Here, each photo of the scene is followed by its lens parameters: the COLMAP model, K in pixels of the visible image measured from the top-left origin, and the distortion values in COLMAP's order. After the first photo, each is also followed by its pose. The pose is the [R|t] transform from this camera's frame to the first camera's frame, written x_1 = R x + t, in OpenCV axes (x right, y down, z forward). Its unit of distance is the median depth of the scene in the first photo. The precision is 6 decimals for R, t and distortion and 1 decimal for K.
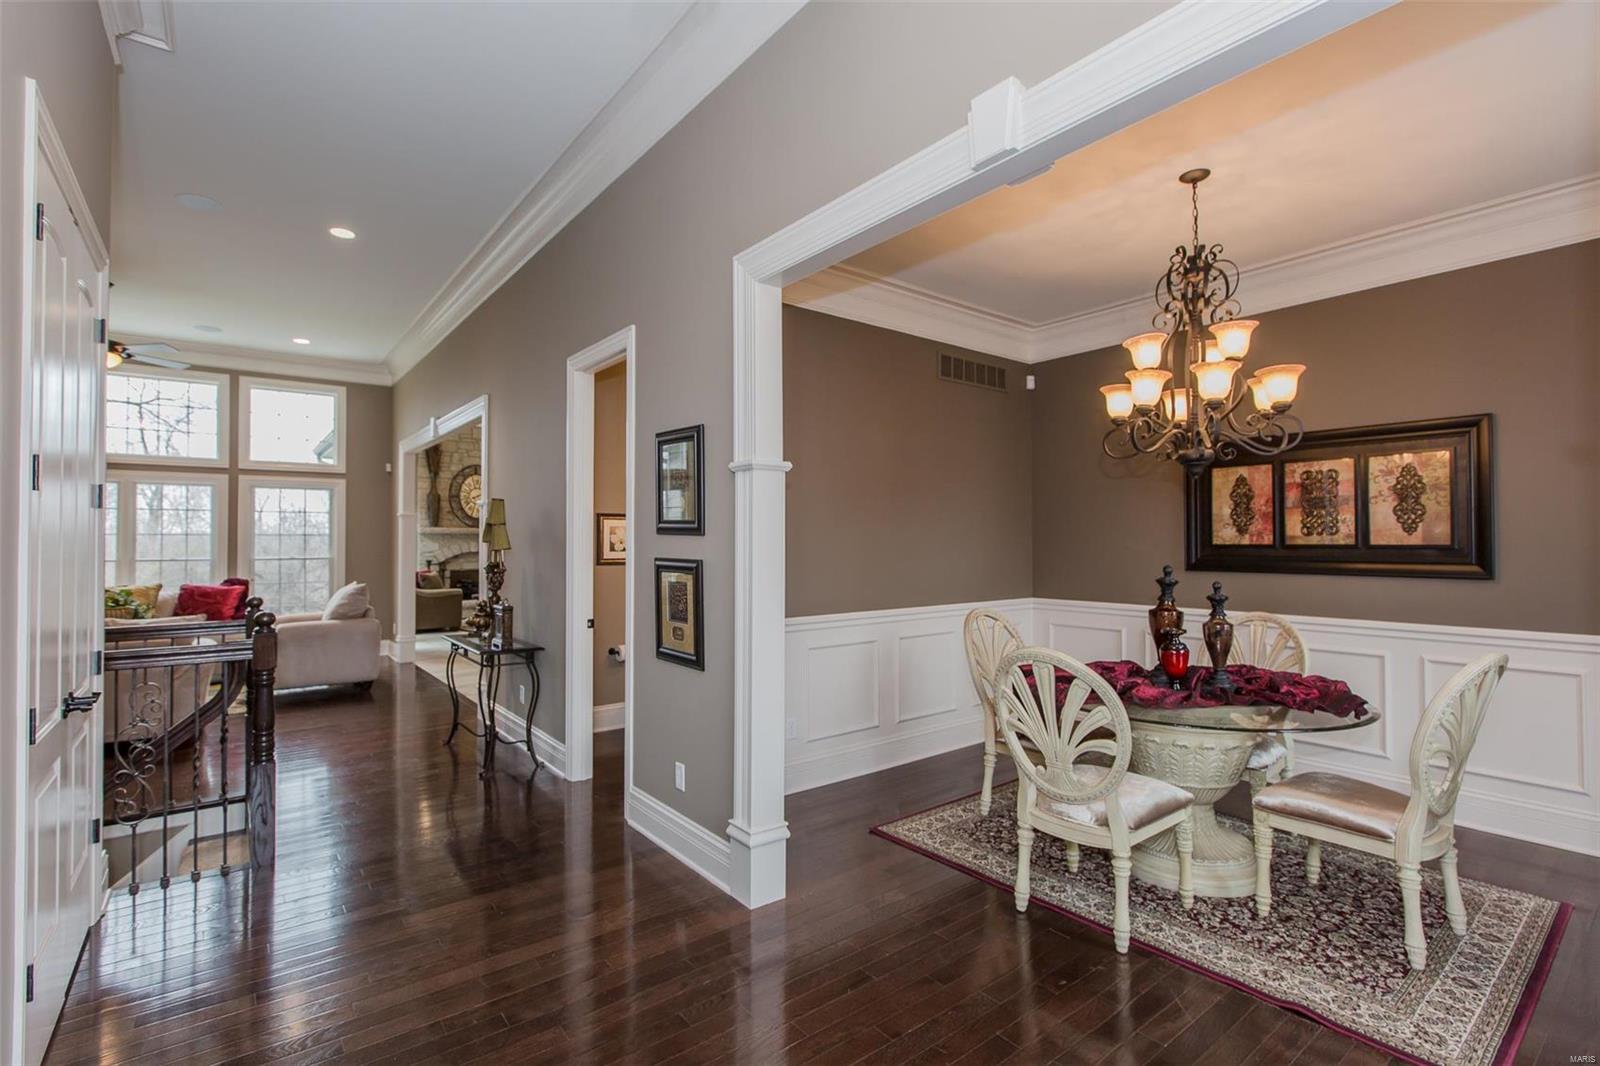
lens RADIAL K [[760.3, 0, 751.8], [0, 760.3, 534.8], [0, 0, 1]] dist [-0.000852, -0.001530]
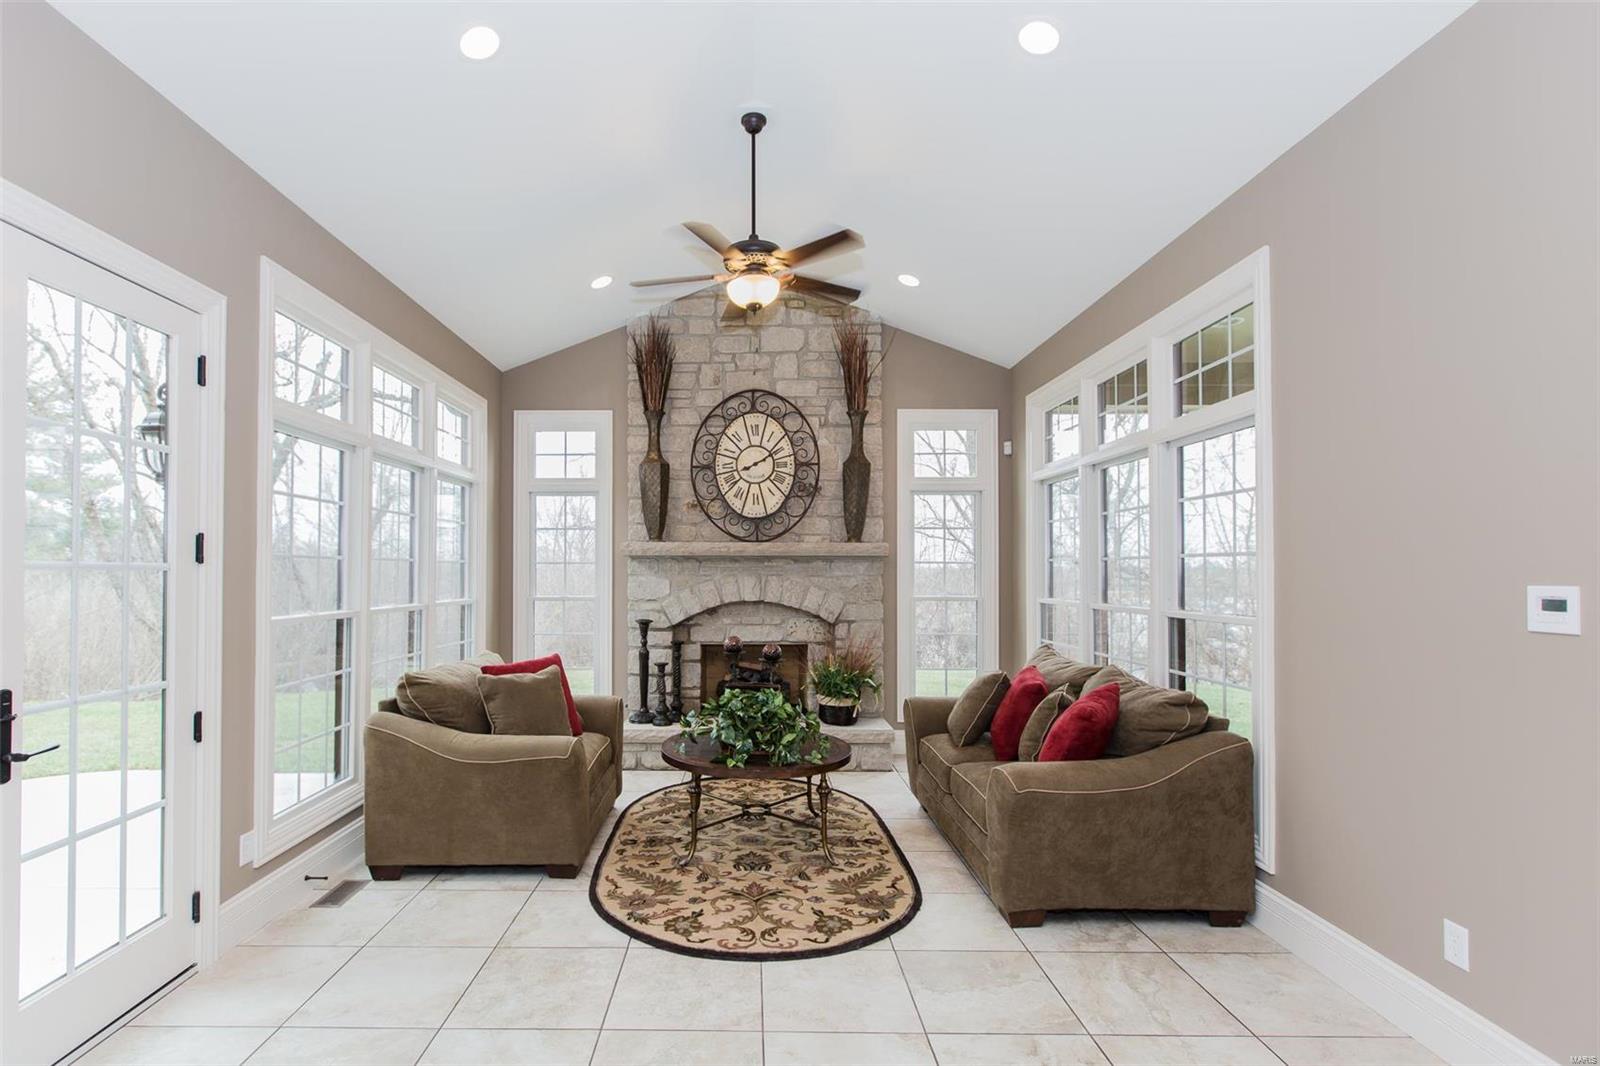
lens RADIAL K [[744.7, 0, 713.7], [0, 744.7, 560.8], [0, 0, 1]] dist [0.005054, -0.002441]
pose [[0.806504, -0.022315, -0.590808, -0.146048], [0.013350, 0.999720, -0.019537, 0.008984], [0.591079, 0.007870, 0.806576, 0.674549]]
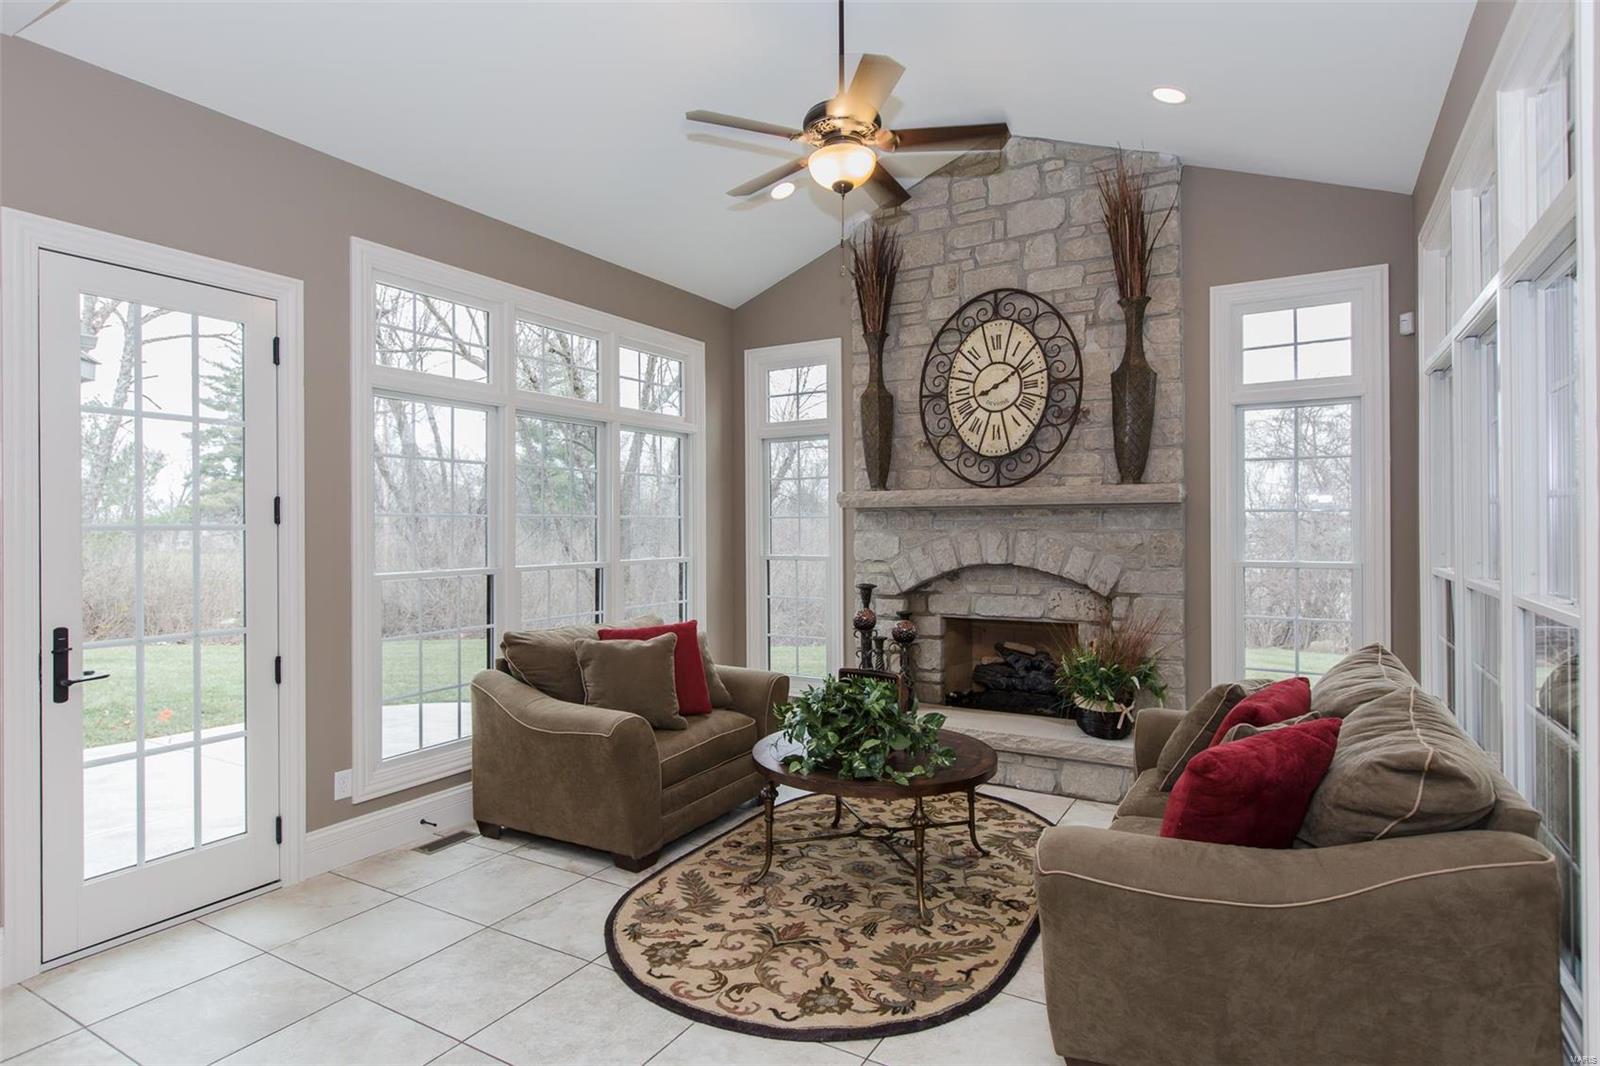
lens RADIAL K [[852.5, 0, 847.8], [0, 852.5, 516.0], [0, 0, 1]] dist [0.019911, -0.013166]
pose [[0.411012, -0.024230, -0.911308, -0.066288], [0.014821, 0.999692, -0.019896, 0.009228], [0.911509, -0.005329, 0.411245, 0.811901]]
